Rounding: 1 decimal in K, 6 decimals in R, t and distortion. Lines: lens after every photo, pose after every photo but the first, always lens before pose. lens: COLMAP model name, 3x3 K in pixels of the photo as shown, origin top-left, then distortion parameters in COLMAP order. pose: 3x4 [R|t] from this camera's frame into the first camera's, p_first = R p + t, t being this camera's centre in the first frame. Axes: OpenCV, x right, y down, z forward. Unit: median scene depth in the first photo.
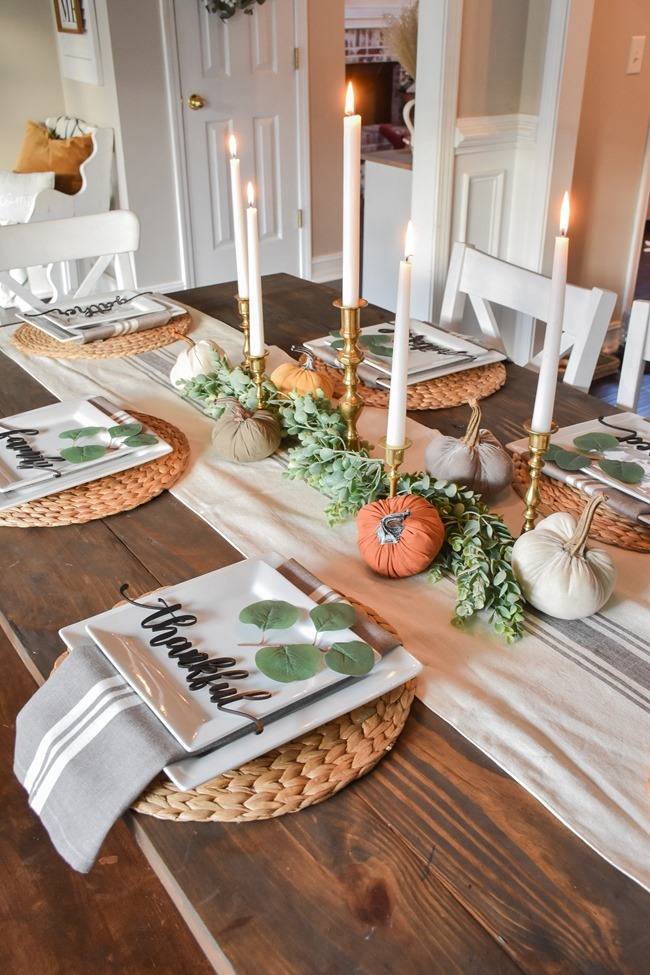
lens RADIAL K [[974.1, 0, 325.0], [0, 974.1, 487.5], [0, 0, 1]] dist [-0.000231, -0.000337]
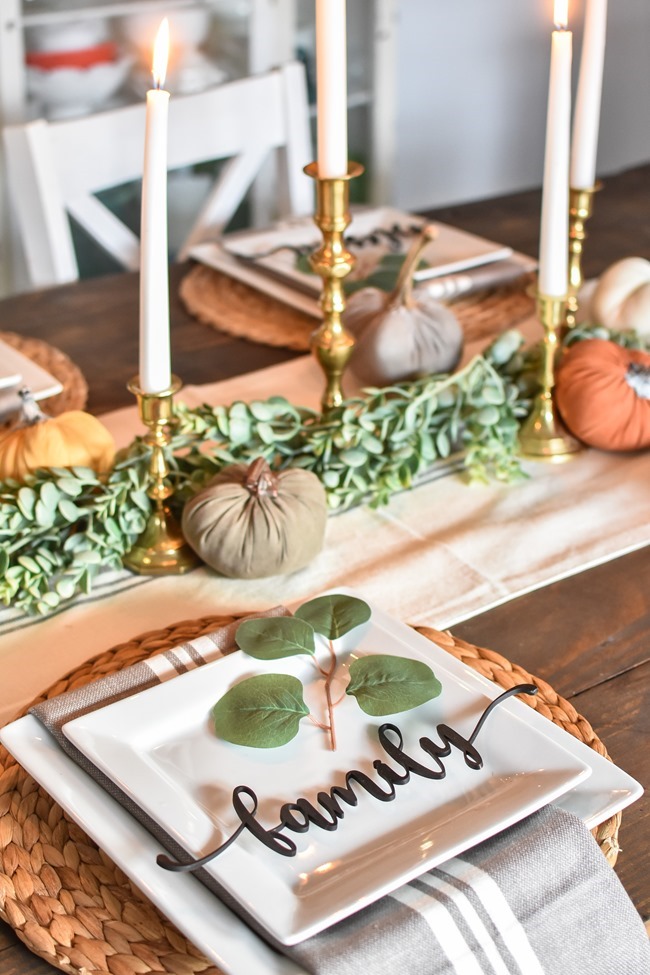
lens RADIAL K [[1555.3, 0, 259.4], [0, 1555.3, 485.8], [0, 0, 1]] dist [-0.222755, 0.004760]
pose [[0.006998, -0.462602, 0.886539, -1.050993], [0.471552, 0.783324, 0.405021, -0.526303], [-0.881810, 0.415215, 0.223622, 1.128421]]
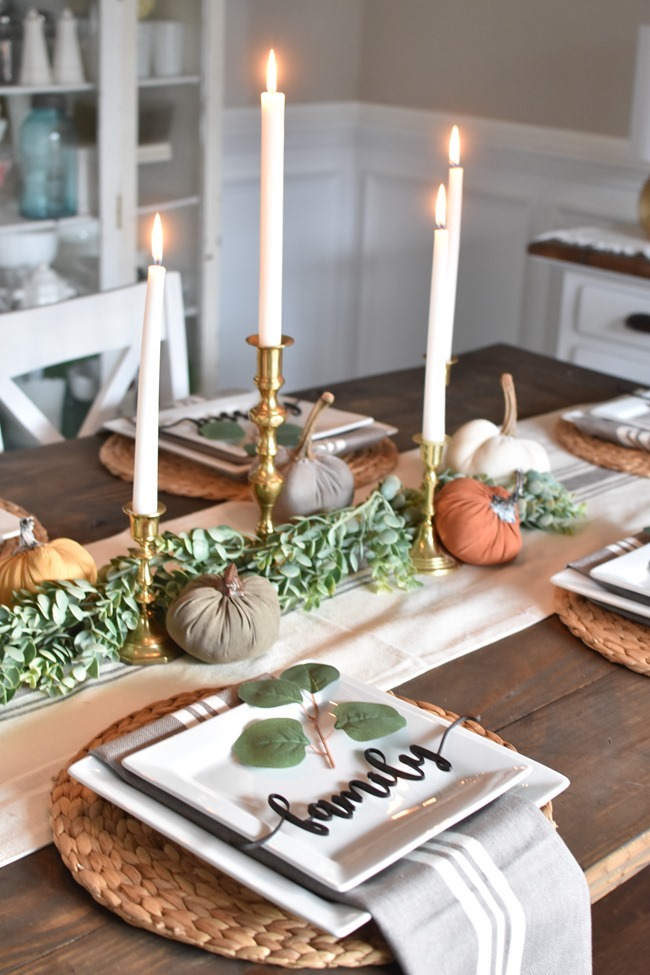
lens RADIAL K [[1444.8, 0, 325.0], [0, 1444.8, 487.5], [0, 0, 1]] dist [-0.288989, -0.019792]
pose [[-0.186177, -0.335934, 0.923302, -1.234505], [0.416544, 0.824111, 0.383838, -0.606527], [-0.889848, 0.456058, -0.013499, 1.269366]]
